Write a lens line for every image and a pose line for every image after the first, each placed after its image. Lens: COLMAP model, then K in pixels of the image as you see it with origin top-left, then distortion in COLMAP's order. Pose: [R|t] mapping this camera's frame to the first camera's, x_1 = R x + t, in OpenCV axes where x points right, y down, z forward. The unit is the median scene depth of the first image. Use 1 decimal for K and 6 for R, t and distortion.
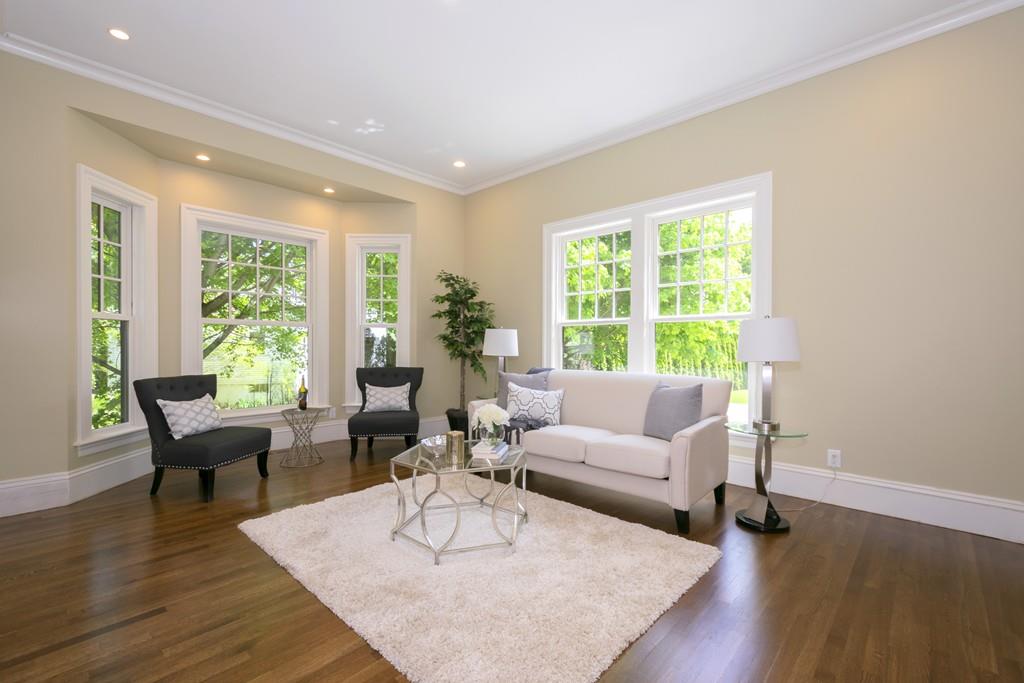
lens RADIAL K [[454.2, 0, 512.0], [0, 454.2, 341.5], [0, 0, 1]] dist [0.003041, 0.000217]
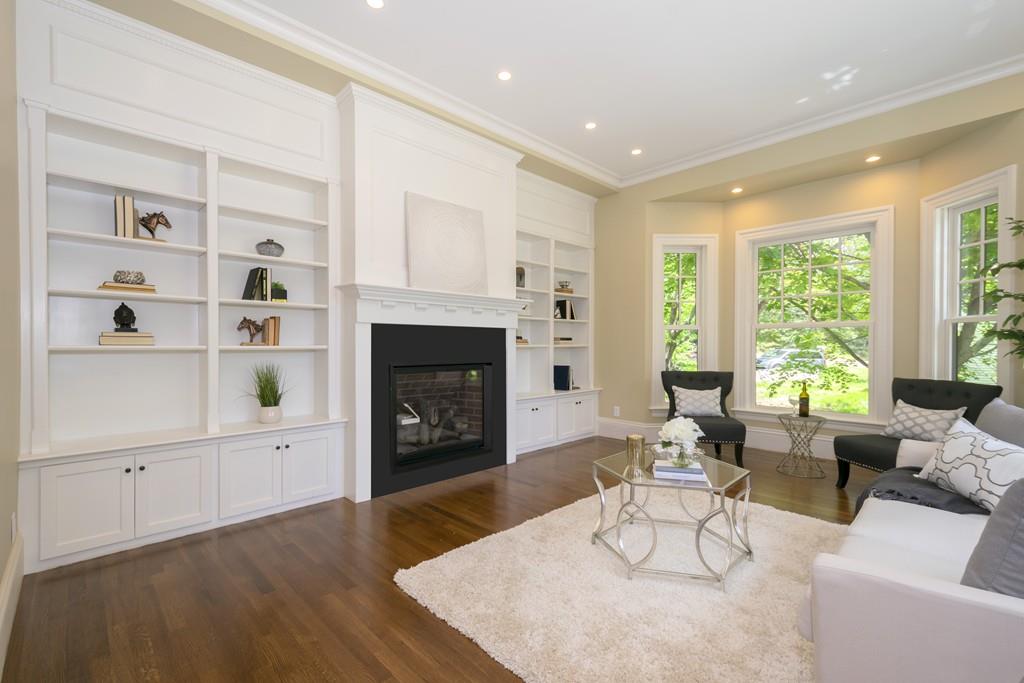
lens RADIAL K [[454.2, 0, 512.0], [0, 454.2, 341.5], [0, 0, 1]] dist [0.003041, 0.000217]
pose [[-0.074654, -0.015000, -0.997097, 0.533531], [-0.001324, 0.999887, -0.014943, 0.010172], [0.997209, 0.000205, -0.074665, 0.488354]]
